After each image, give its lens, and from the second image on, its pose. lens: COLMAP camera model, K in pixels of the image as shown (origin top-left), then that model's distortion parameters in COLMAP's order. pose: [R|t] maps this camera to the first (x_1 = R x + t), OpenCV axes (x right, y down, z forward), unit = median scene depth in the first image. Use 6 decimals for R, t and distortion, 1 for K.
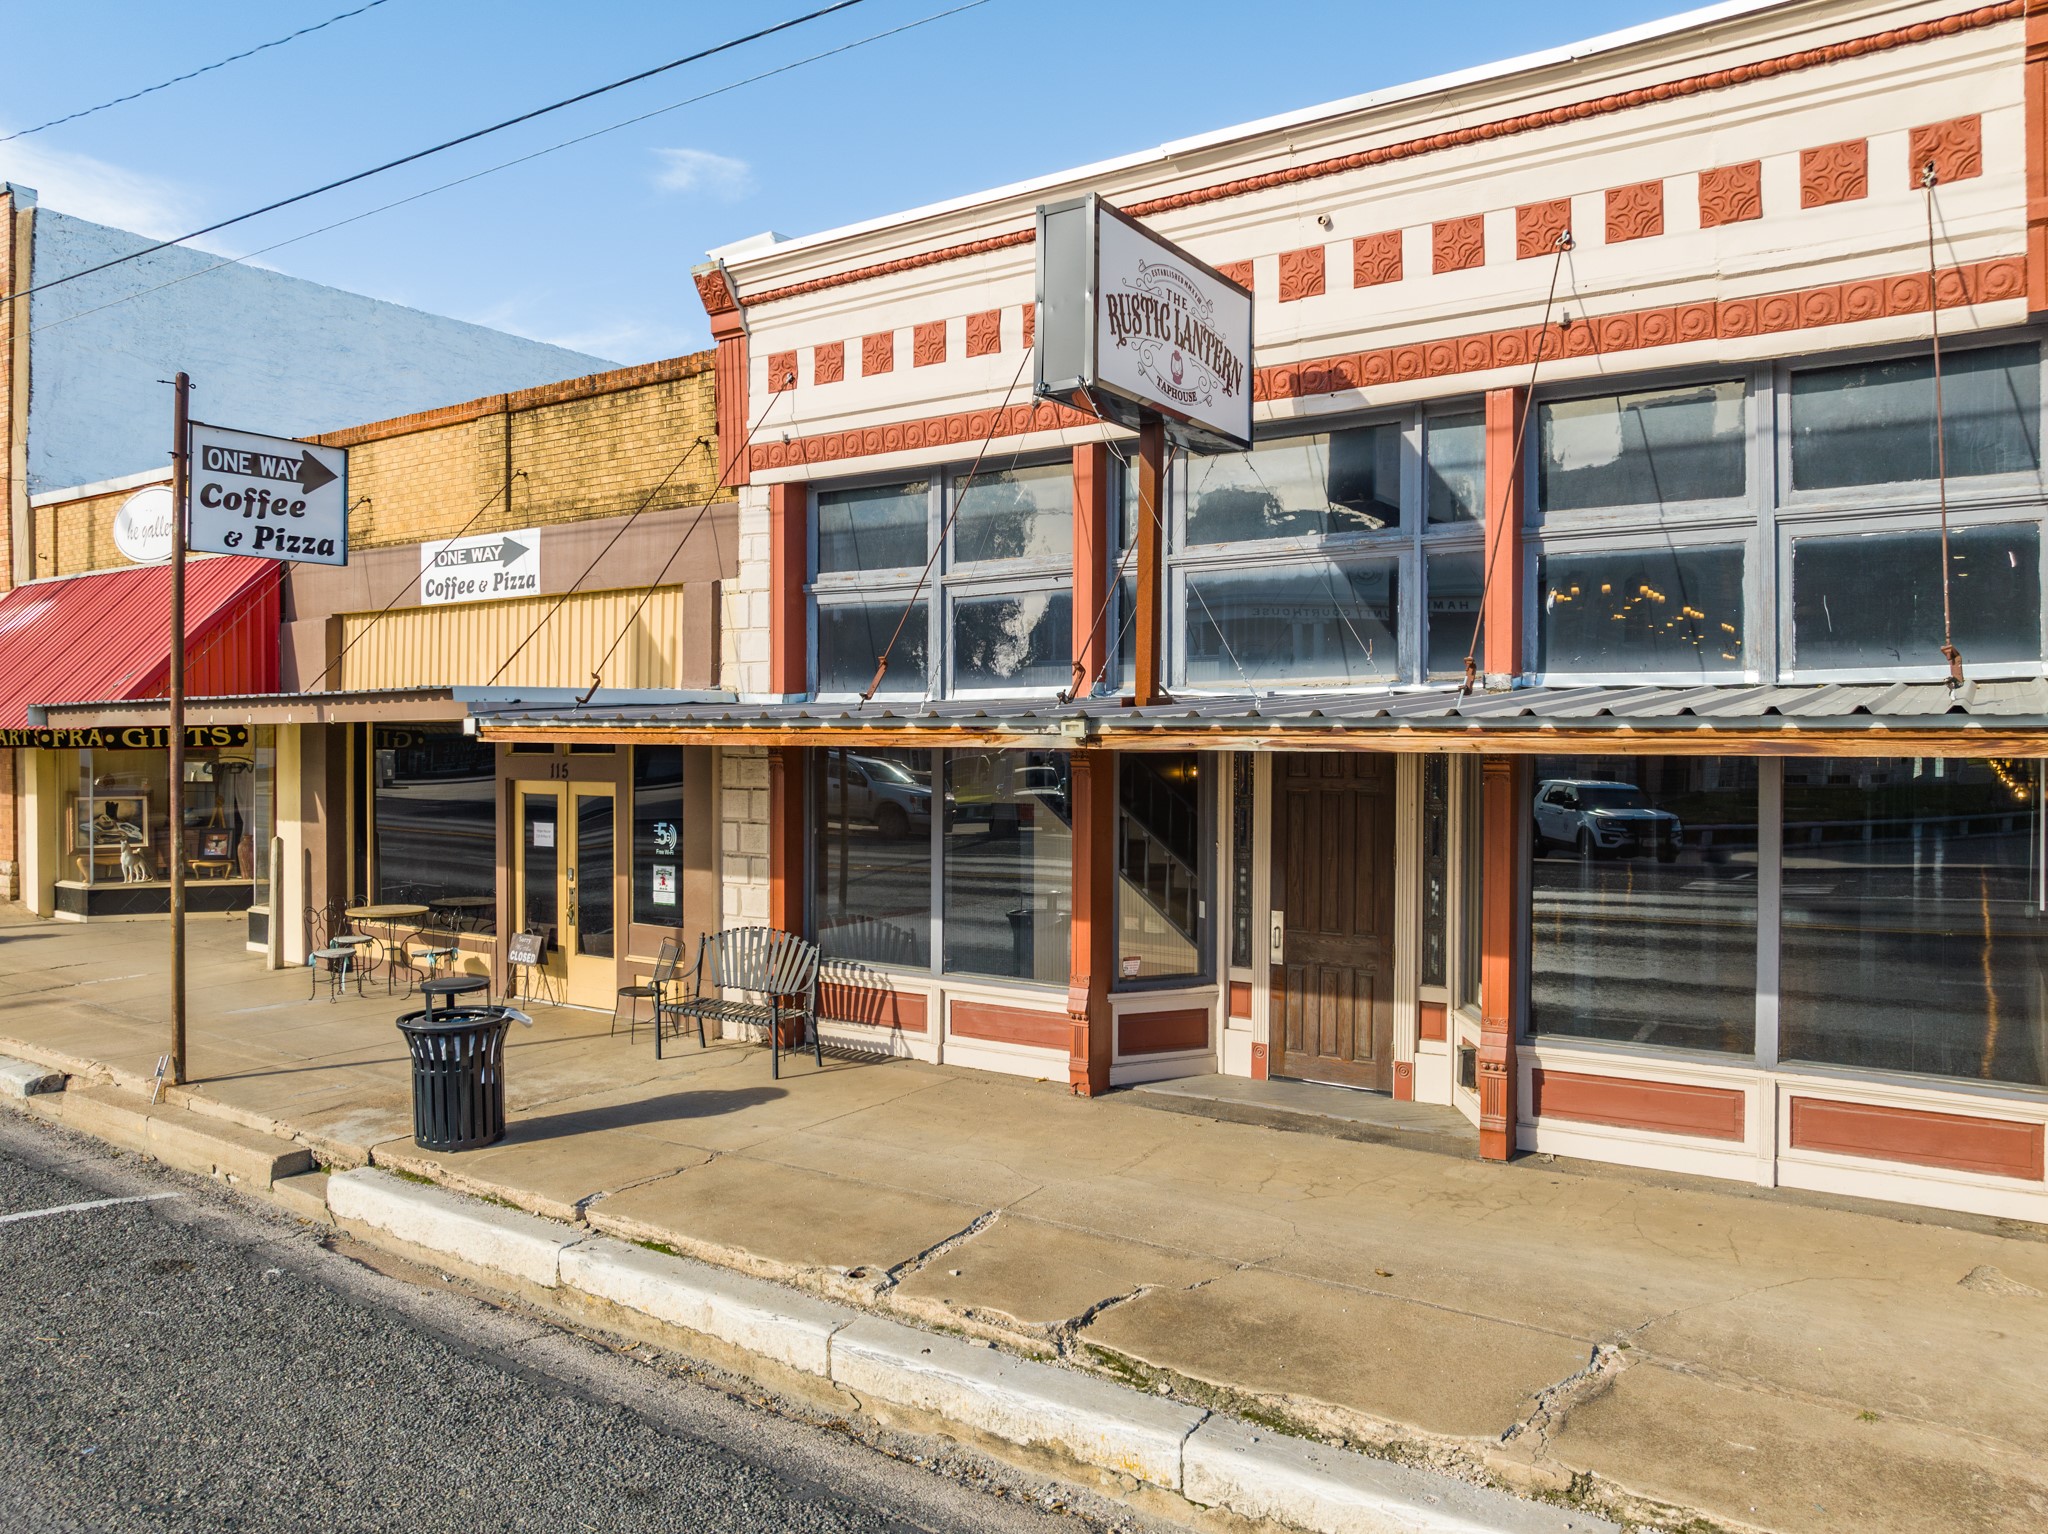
lens RADIAL K [[1458.4, 0, 1024.0], [0, 1458.4, 767.0], [0, 0, 1]] dist [-0.029001, -0.021179]
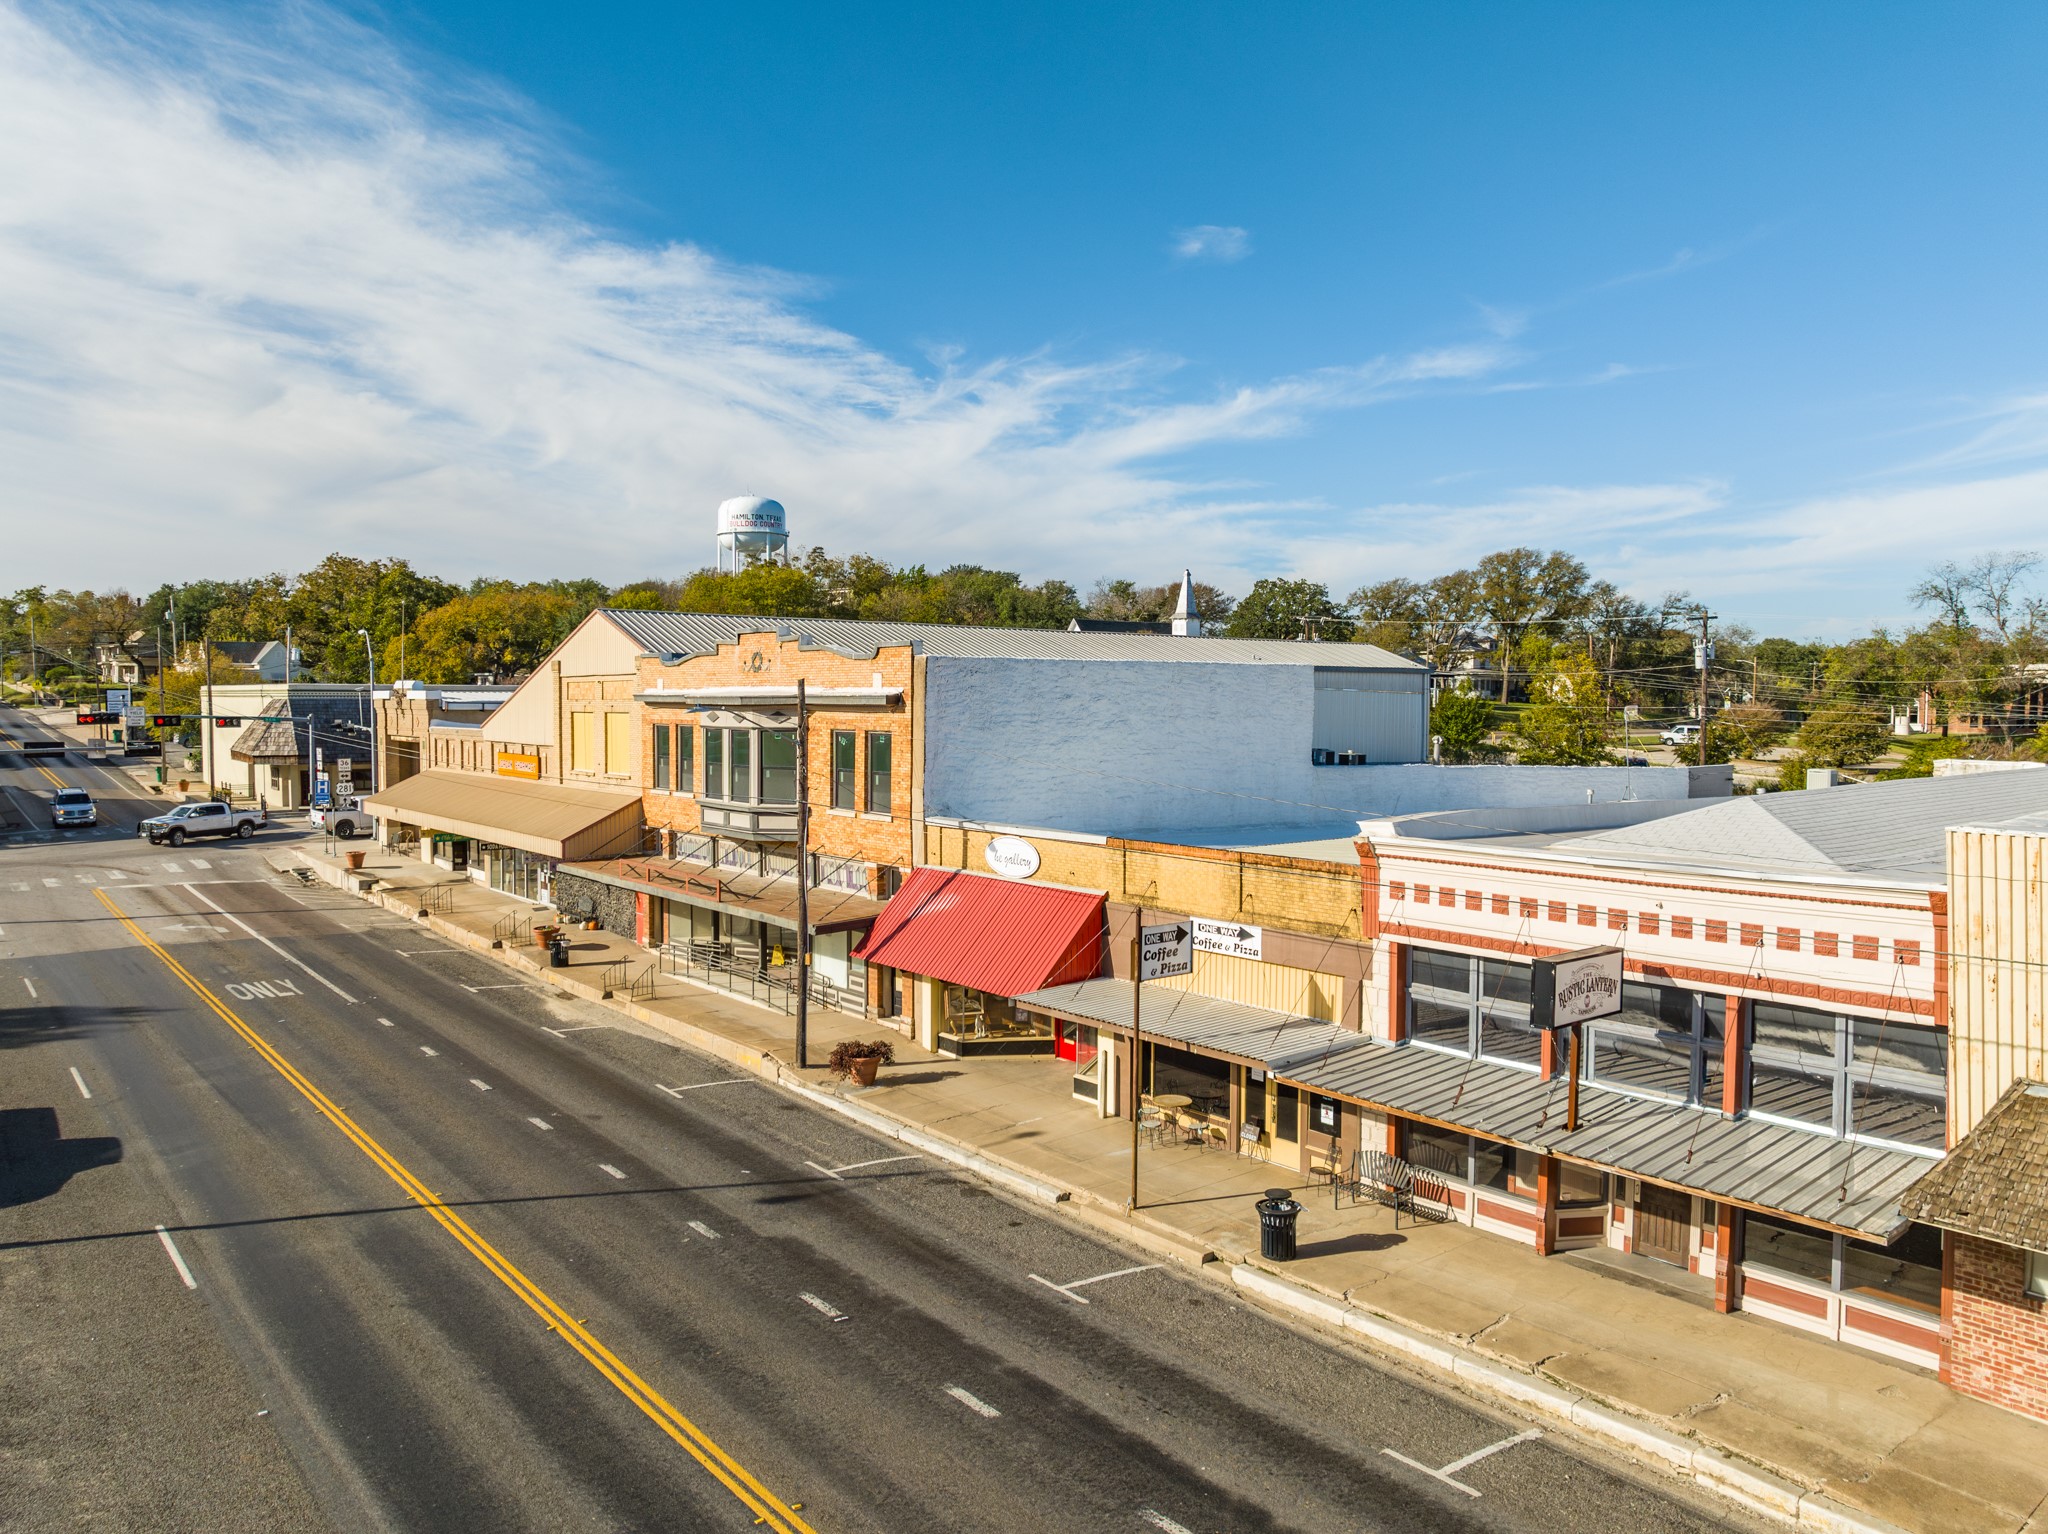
lens RADIAL K [[1458.4, 0, 1024.0], [0, 1458.4, 767.0], [0, 0, 1]] dist [-0.029001, -0.021179]
pose [[0.955714, 0.012140, -0.294047, -0.081130], [-0.002891, 0.999488, 0.031869, -0.641343], [0.294284, -0.029608, 0.955259, -1.448139]]
